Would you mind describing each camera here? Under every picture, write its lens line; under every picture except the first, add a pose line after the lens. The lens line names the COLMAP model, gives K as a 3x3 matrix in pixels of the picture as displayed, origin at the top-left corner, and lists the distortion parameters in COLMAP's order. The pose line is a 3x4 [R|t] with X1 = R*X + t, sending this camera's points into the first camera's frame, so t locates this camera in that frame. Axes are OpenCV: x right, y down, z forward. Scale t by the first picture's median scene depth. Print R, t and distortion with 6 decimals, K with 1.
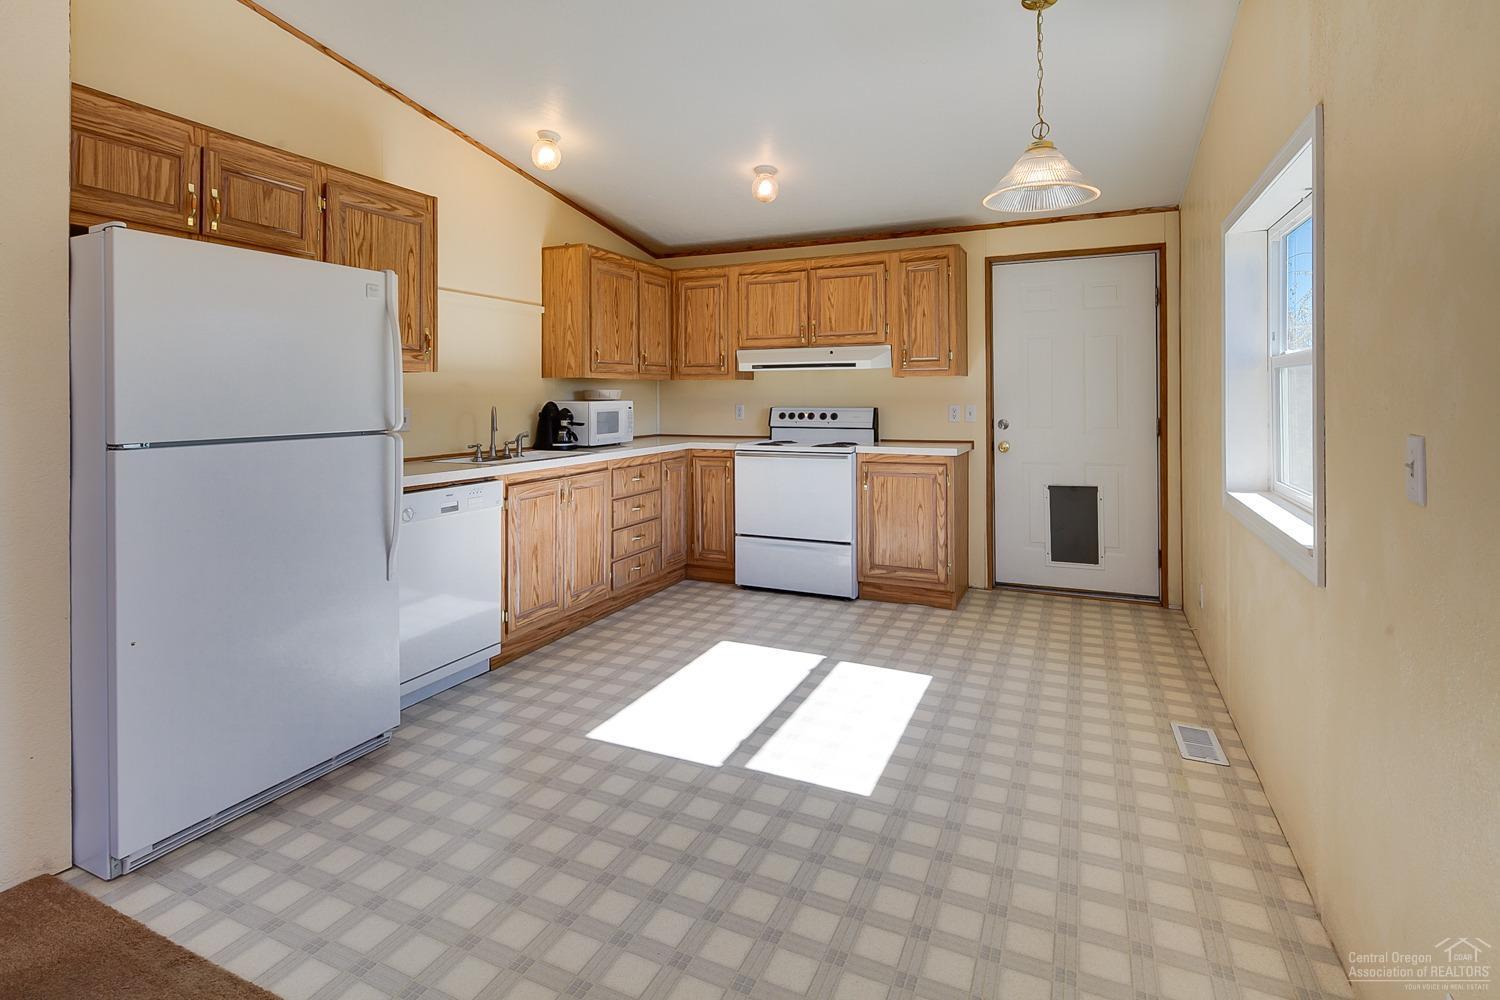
lens RADIAL K [[723.4, 0, 740.0], [0, 723.4, 396.1], [0, 0, 1]] dist [0.001852, -0.004504]
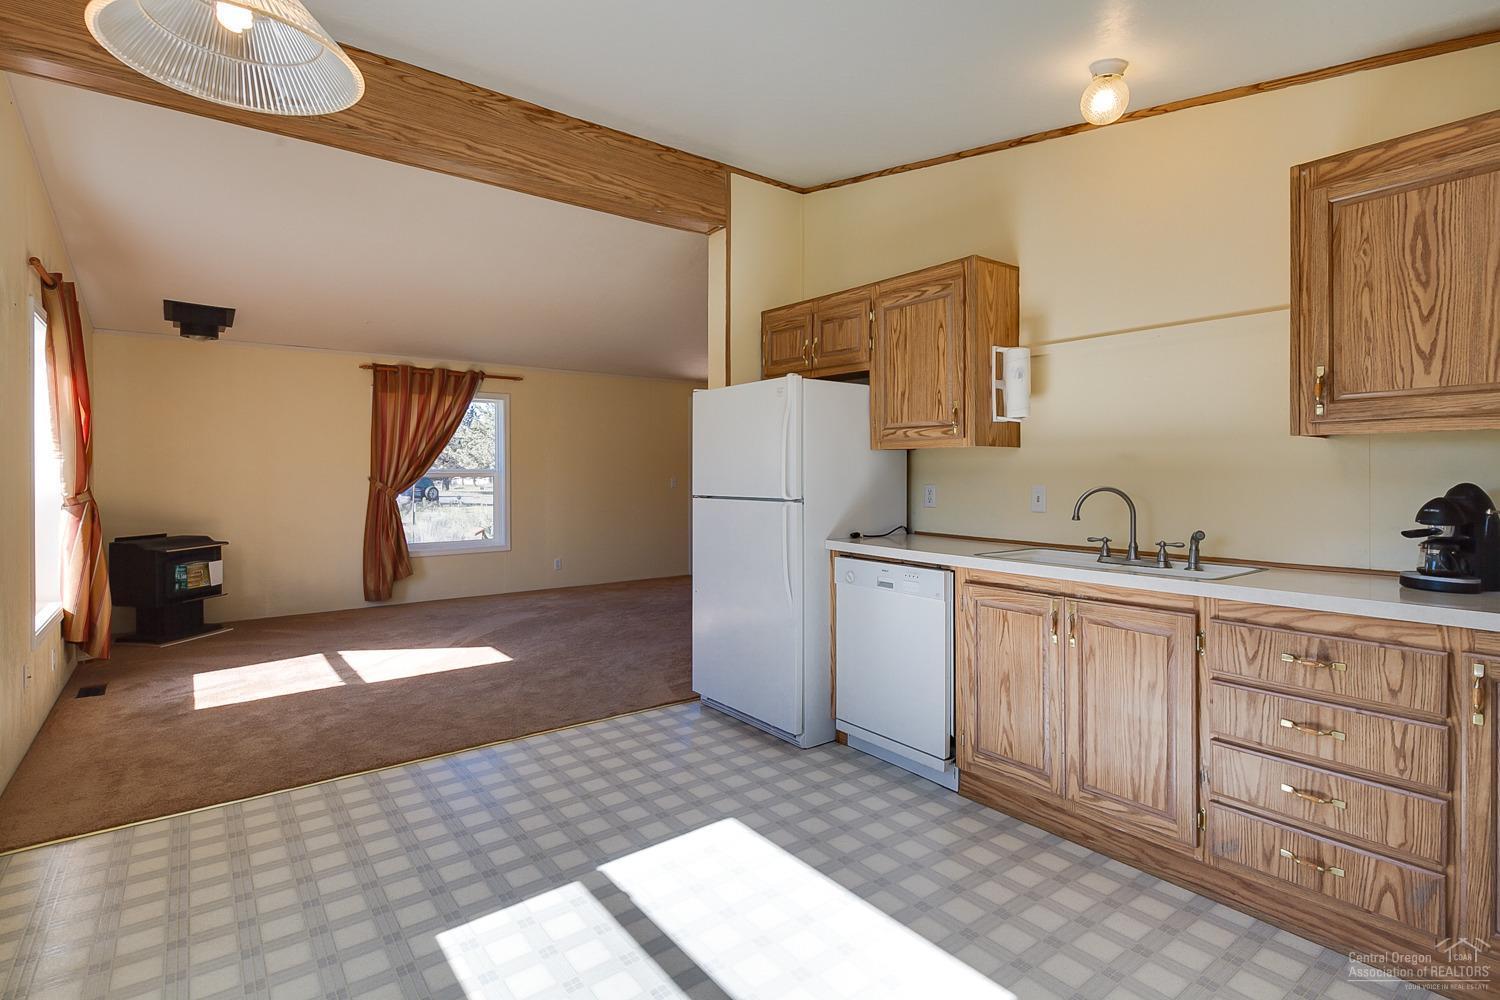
lens RADIAL K [[723.4, 0, 746.6], [0, 723.4, 478.0], [0, 0, 1]] dist [0.001852, -0.004504]
pose [[-0.459906, 0.008888, -0.887923, 0.423706], [0.000213, 0.999951, 0.009899, -0.001605], [0.887968, 0.004363, -0.459885, 0.941306]]
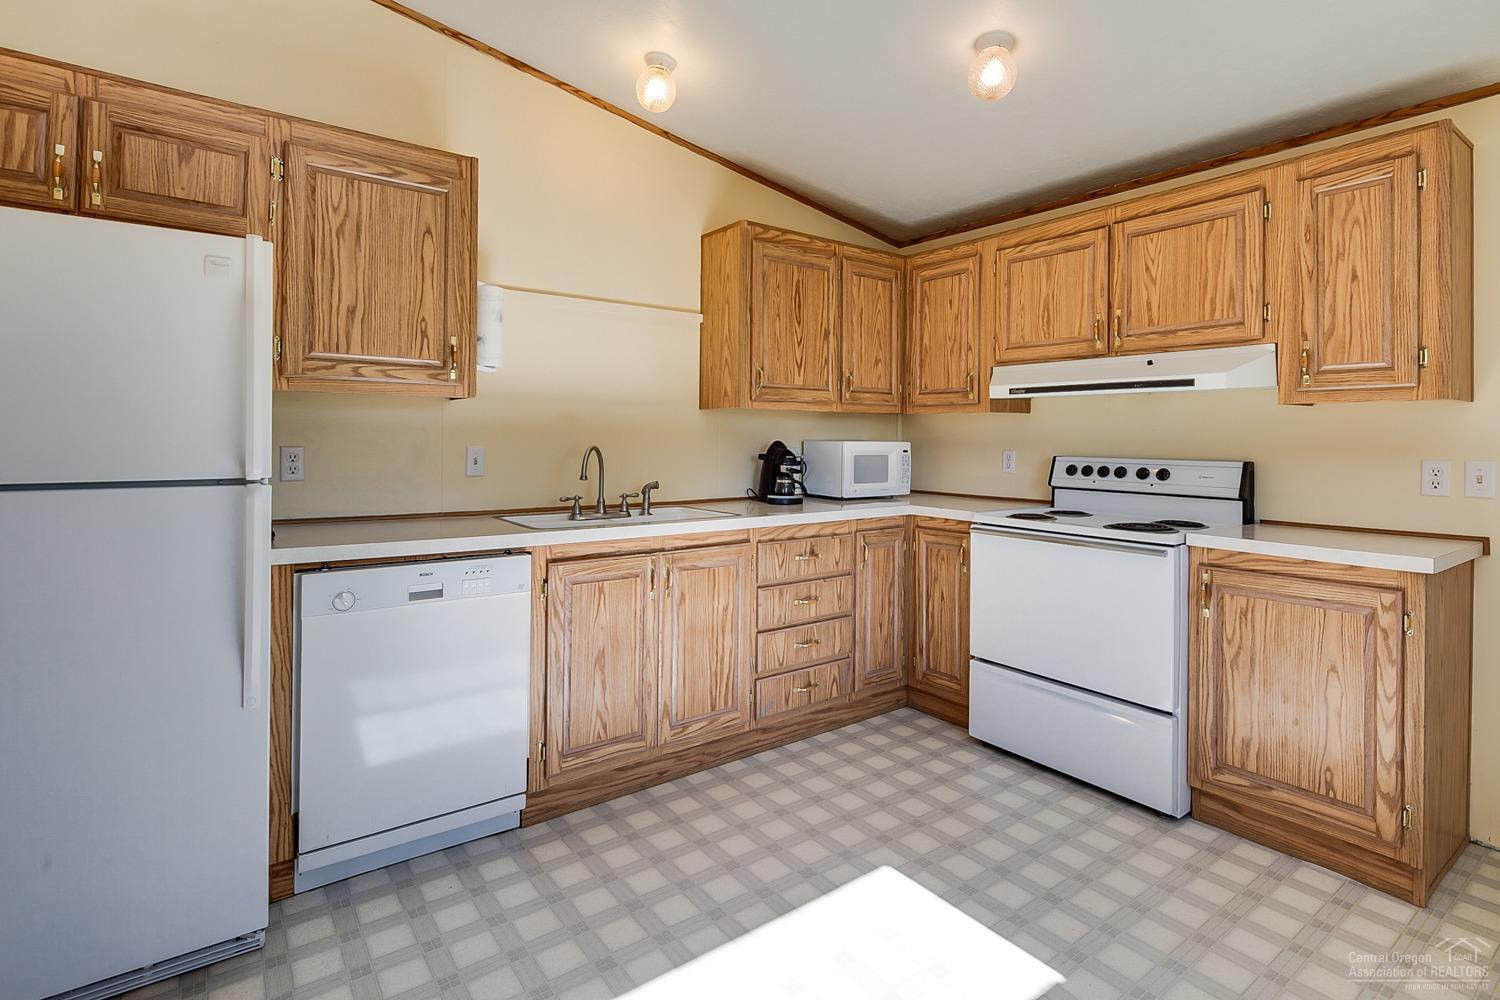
lens RADIAL K [[723.4, 0, 744.2], [0, 723.4, 436.1], [0, 0, 1]] dist [0.001852, -0.004504]
pose [[0.876779, 0.011576, -0.480753, 0.137771], [-0.012828, 0.999917, 0.000682, 0.001316], [0.480722, 0.005570, 0.876856, 0.396805]]
